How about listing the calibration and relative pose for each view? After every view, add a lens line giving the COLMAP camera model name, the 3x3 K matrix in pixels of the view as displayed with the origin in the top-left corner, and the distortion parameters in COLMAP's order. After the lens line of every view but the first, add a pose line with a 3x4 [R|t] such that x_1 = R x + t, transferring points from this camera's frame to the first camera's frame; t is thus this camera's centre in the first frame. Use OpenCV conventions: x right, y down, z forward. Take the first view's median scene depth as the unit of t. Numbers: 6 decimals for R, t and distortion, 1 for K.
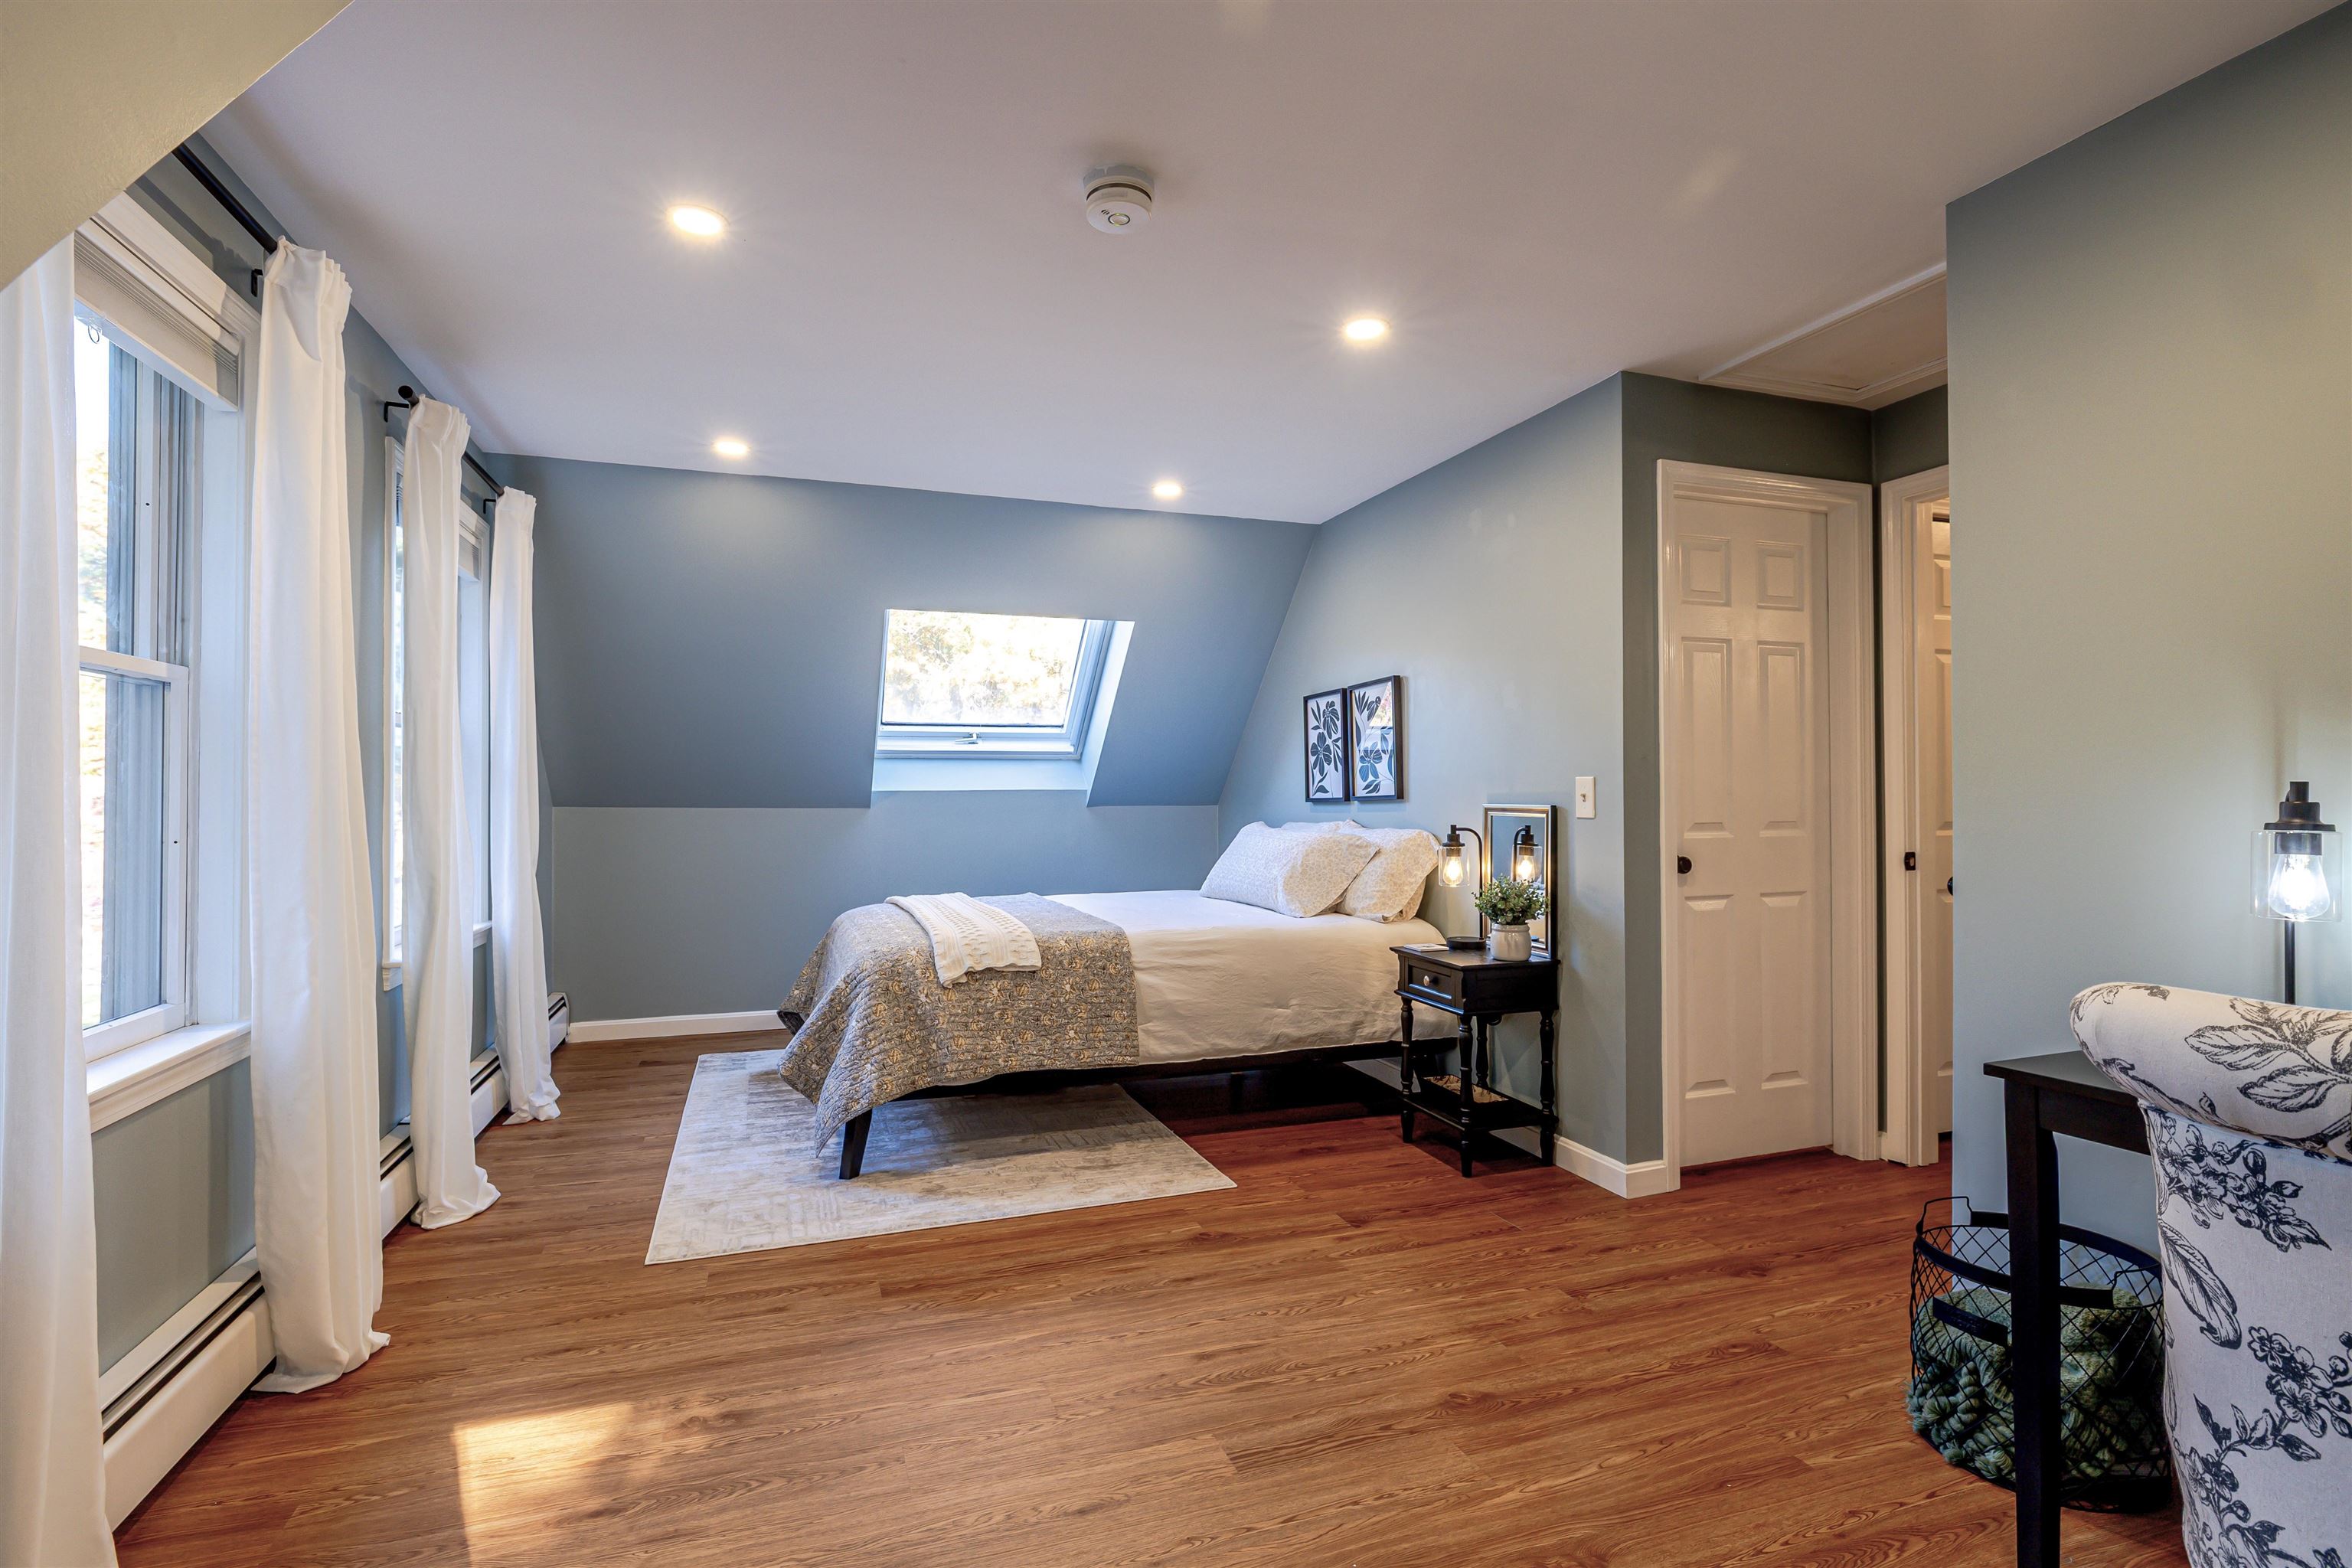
lens RADIAL K [[1119.8, 0, 1171.8], [0, 1119.8, 783.5], [0, 0, 1]] dist [-0.005696, 0.001710]
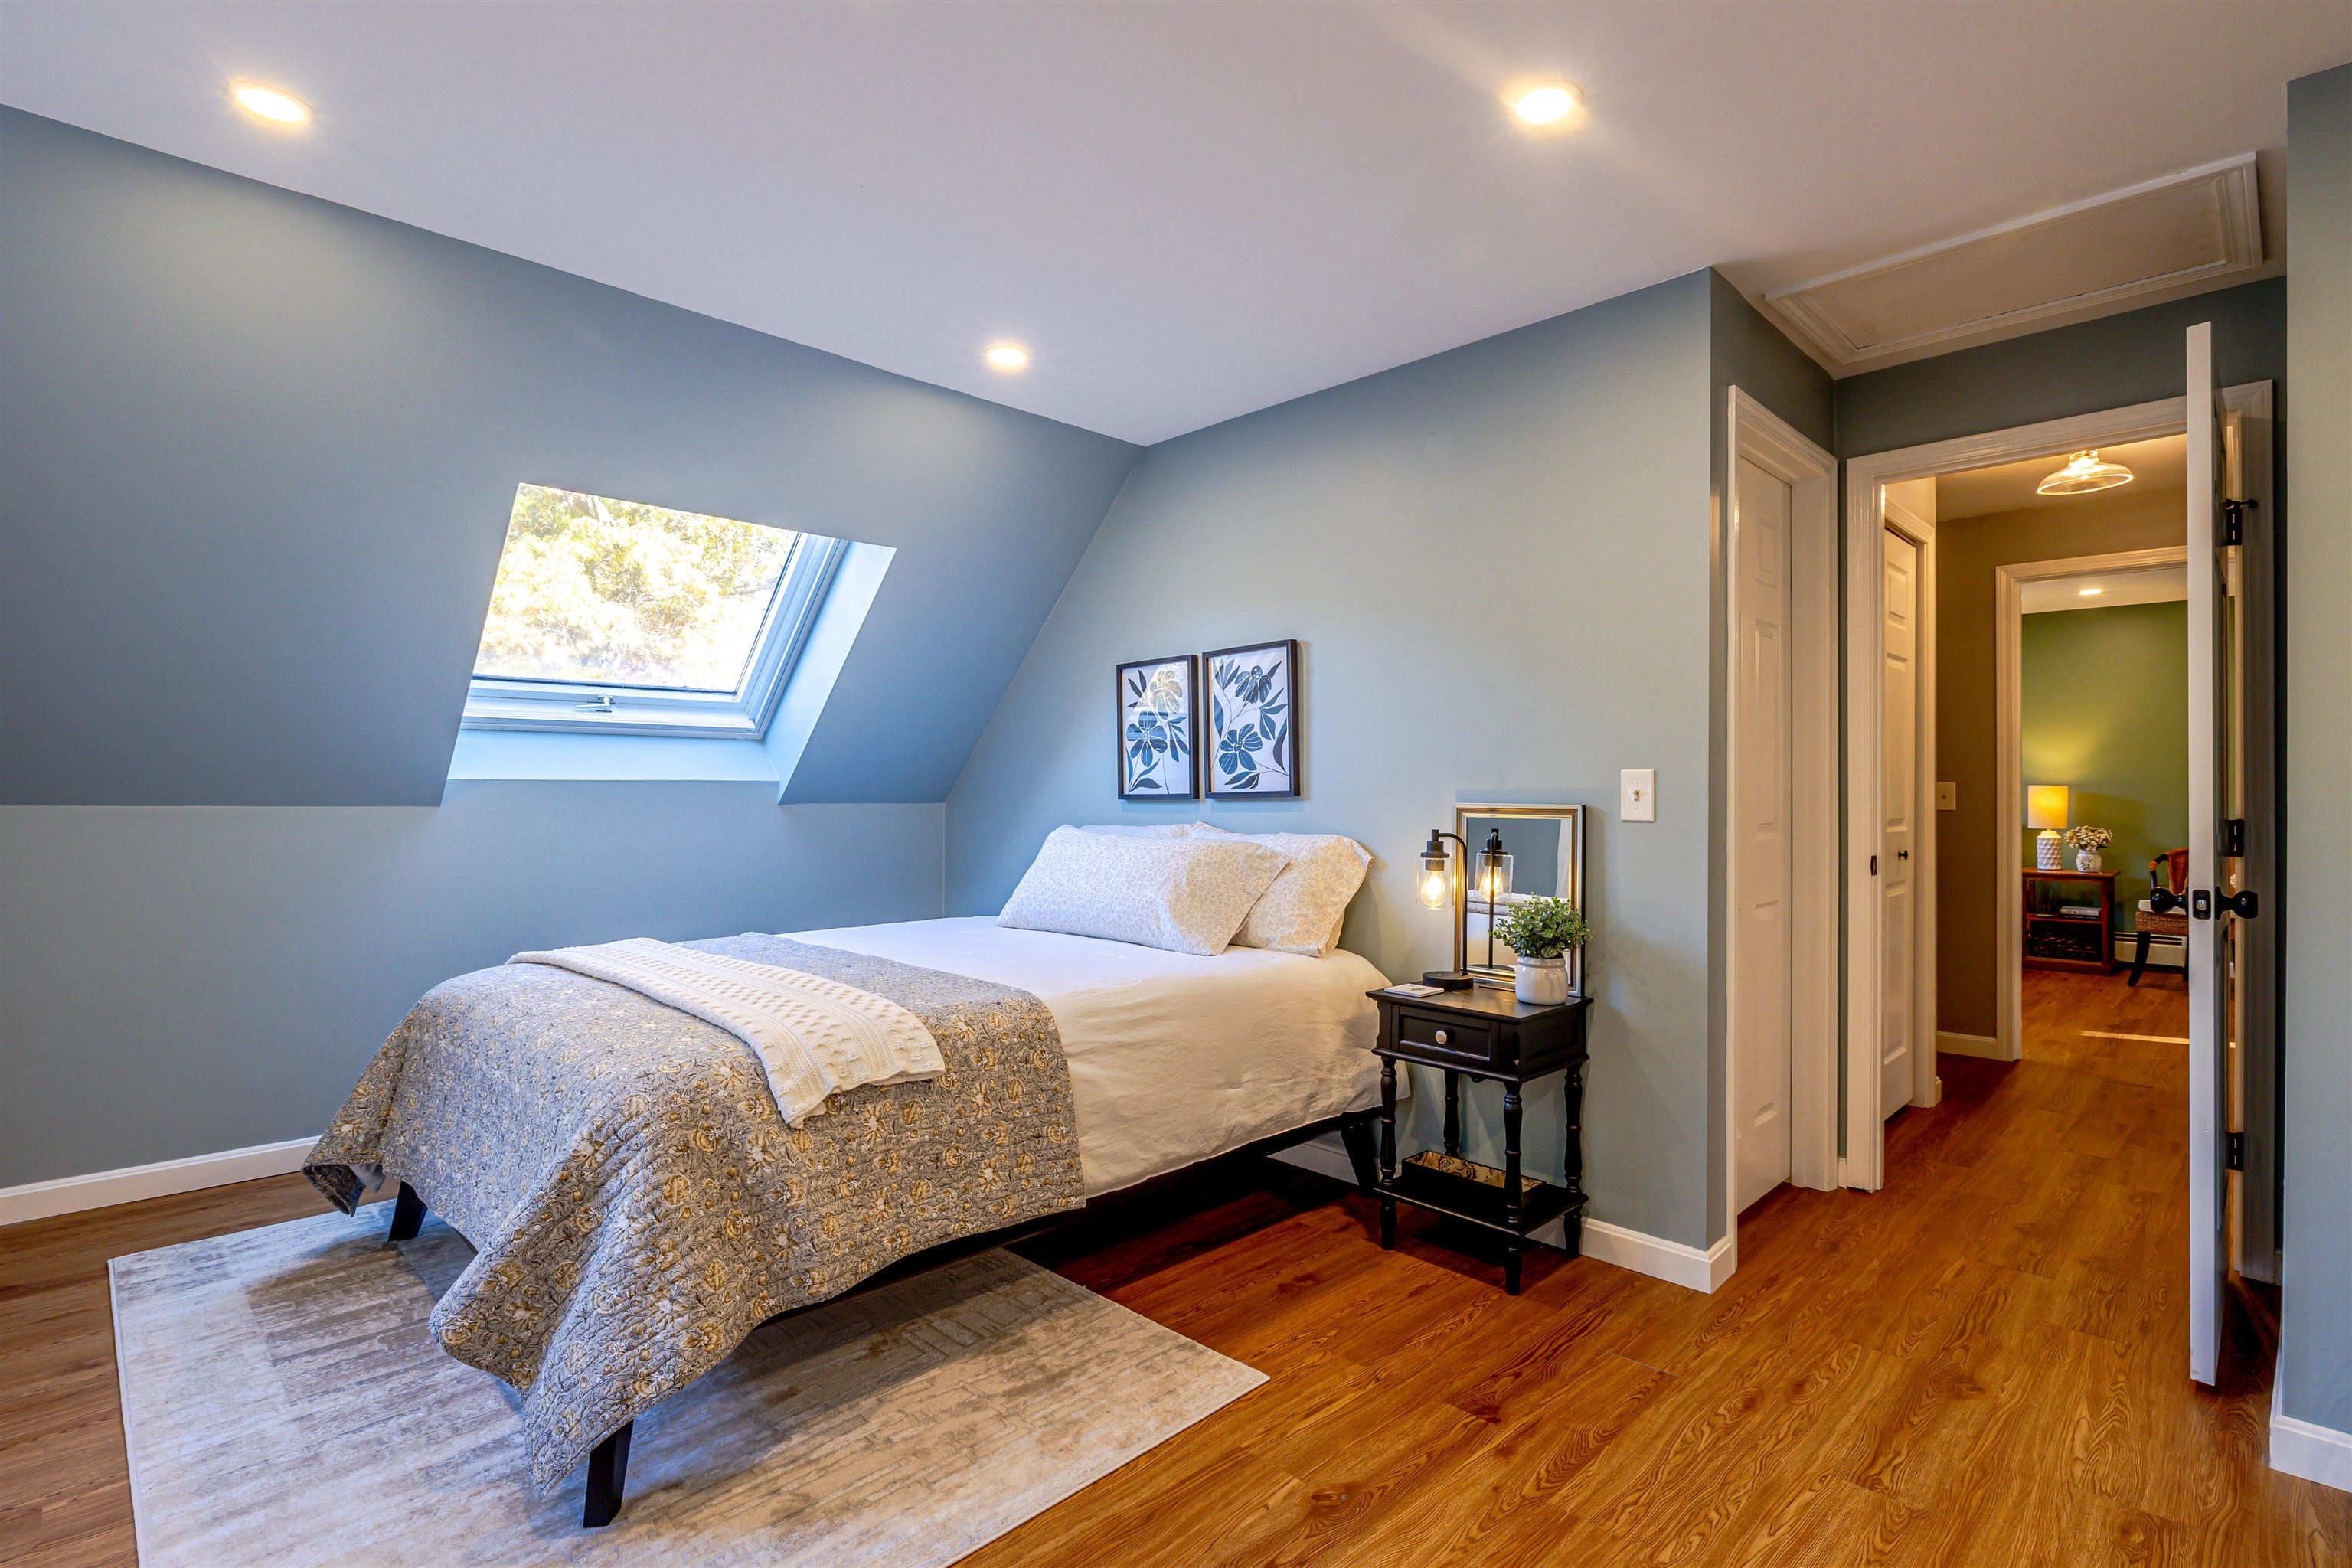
lens RADIAL K [[1119.8, 0, 1177.5], [0, 1119.8, 778.6], [0, 0, 1]] dist [-0.005696, 0.001710]
pose [[0.903438, 0.011380, 0.428569, -0.263316], [-0.010667, 0.999935, -0.004065, 0.007116], [-0.428587, -0.000899, 0.903500, 0.400845]]
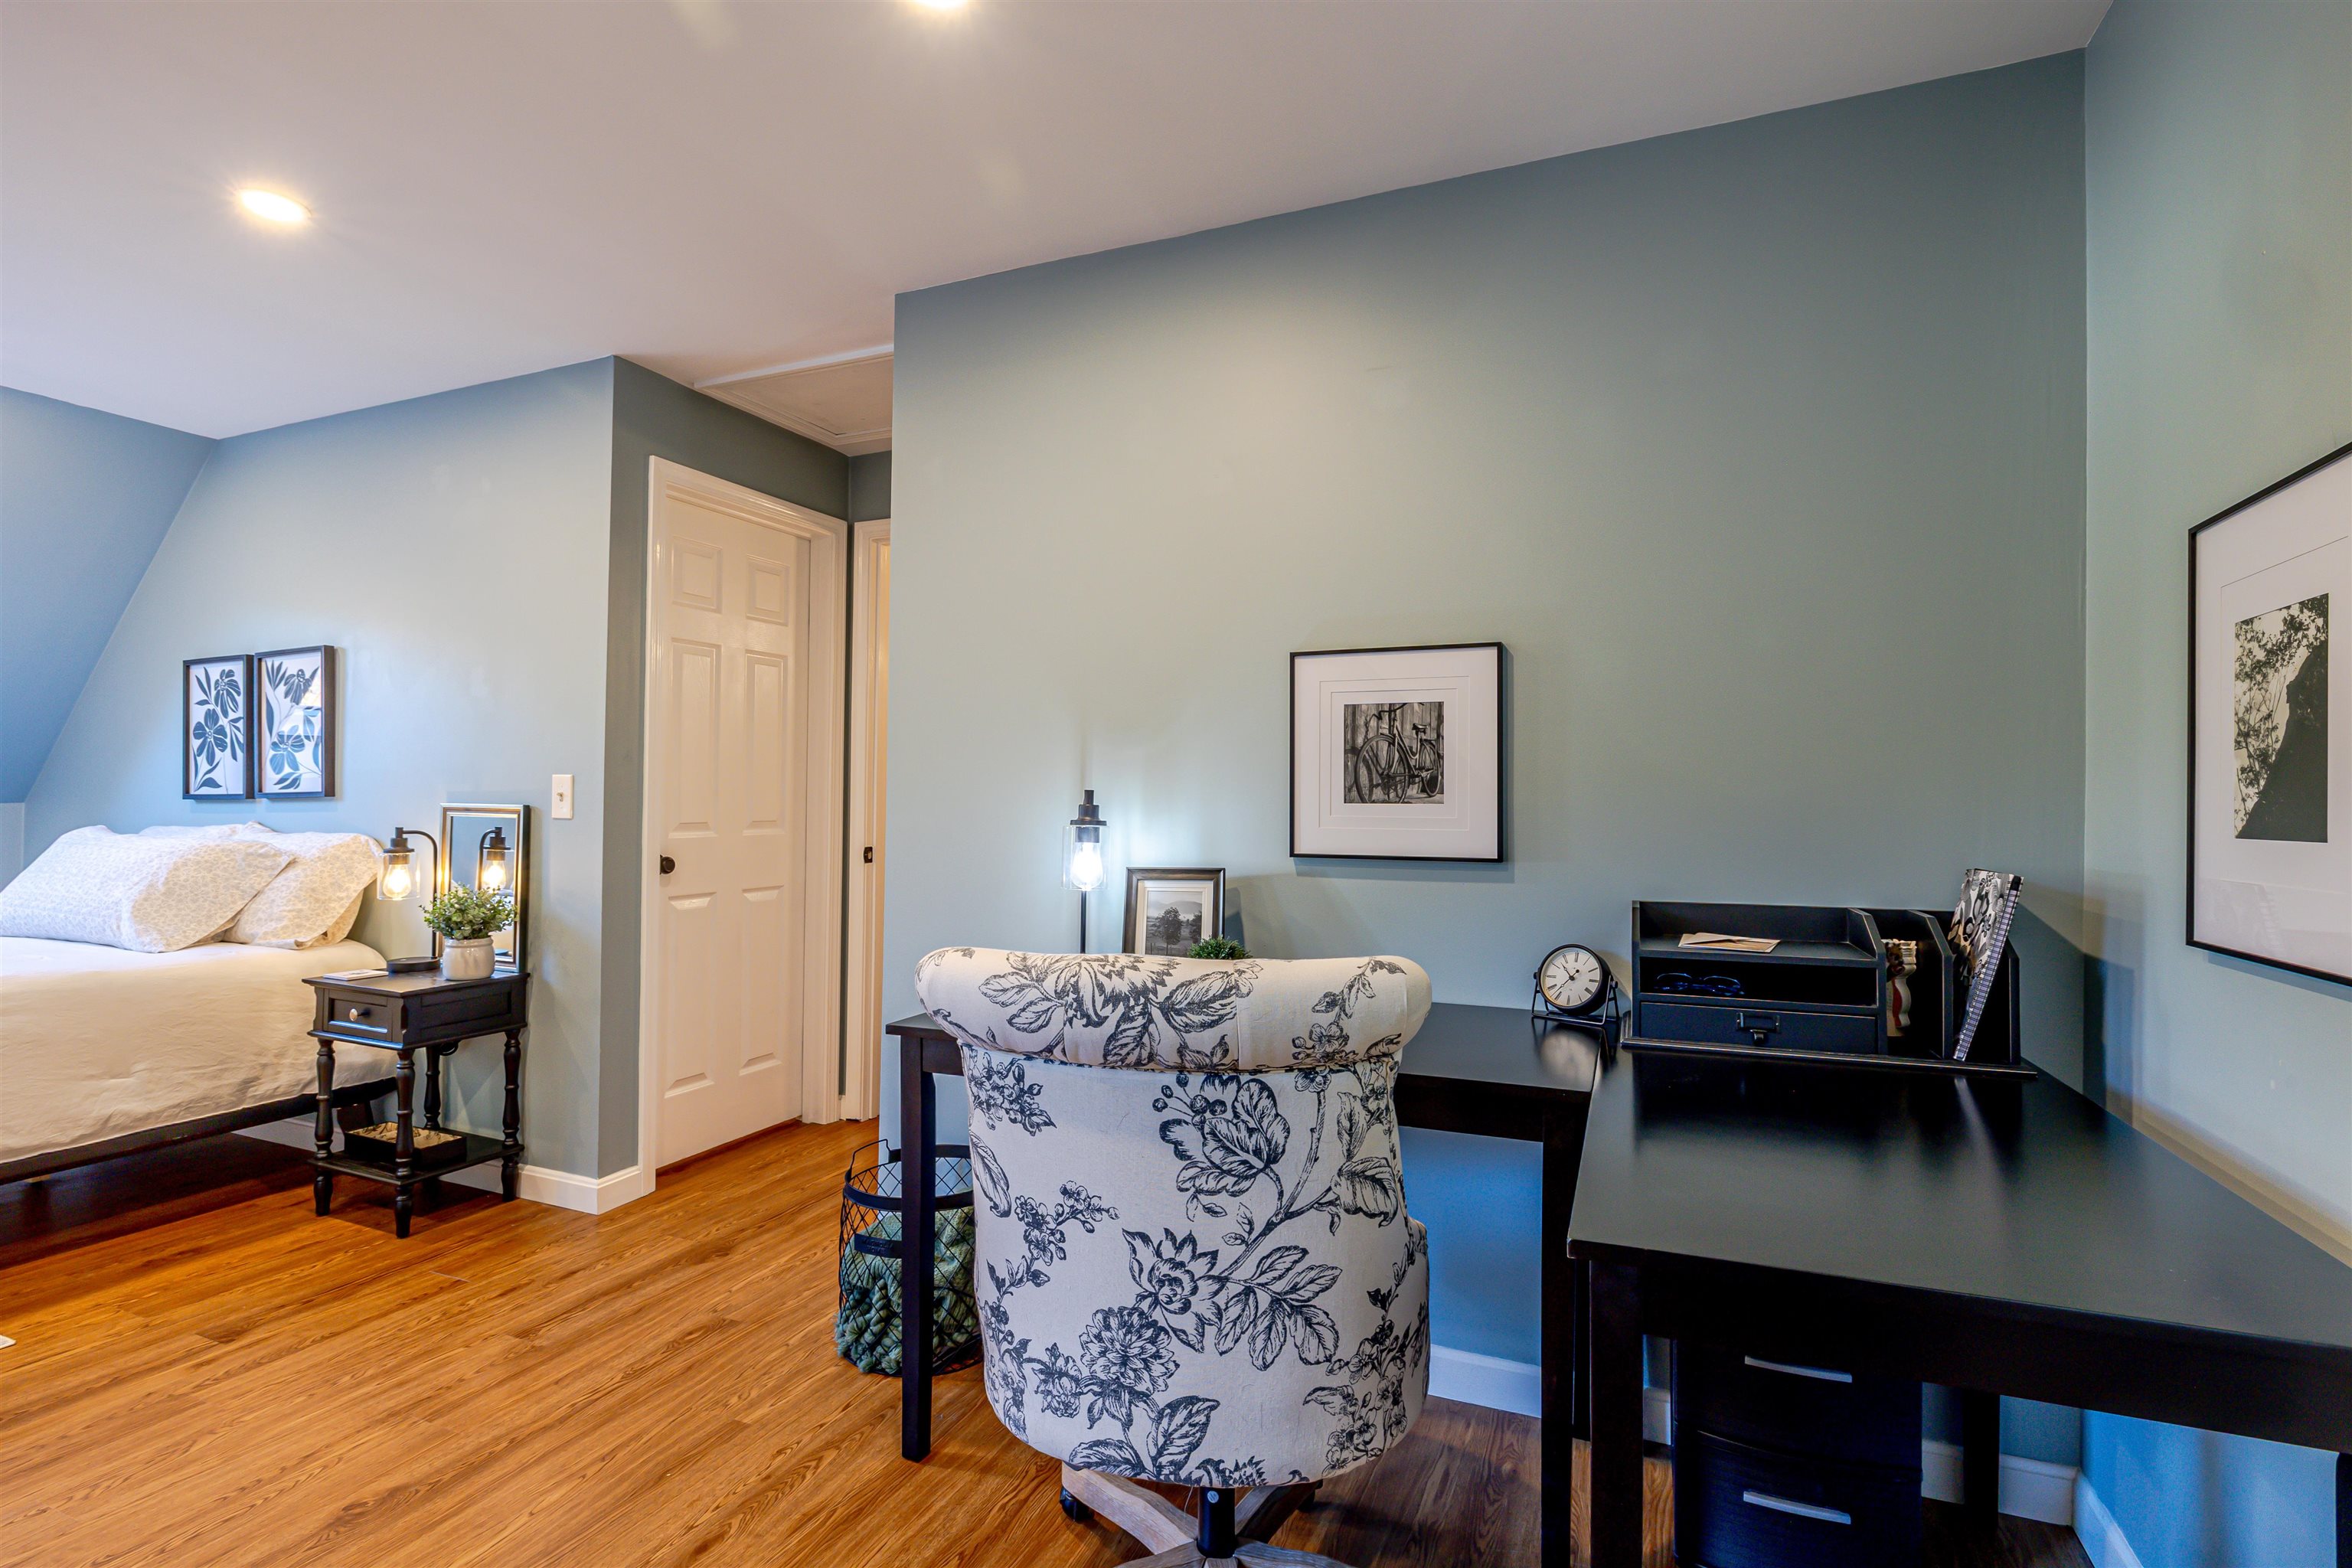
lens RADIAL K [[1119.8, 0, 1179.8], [0, 1119.8, 779.6], [0, 0, 1]] dist [-0.005696, 0.001710]
pose [[0.676796, 0.020194, 0.735893, 0.029024], [-0.017922, 0.999779, -0.010953, -0.000797], [-0.735952, -0.005776, 0.677009, -0.014785]]
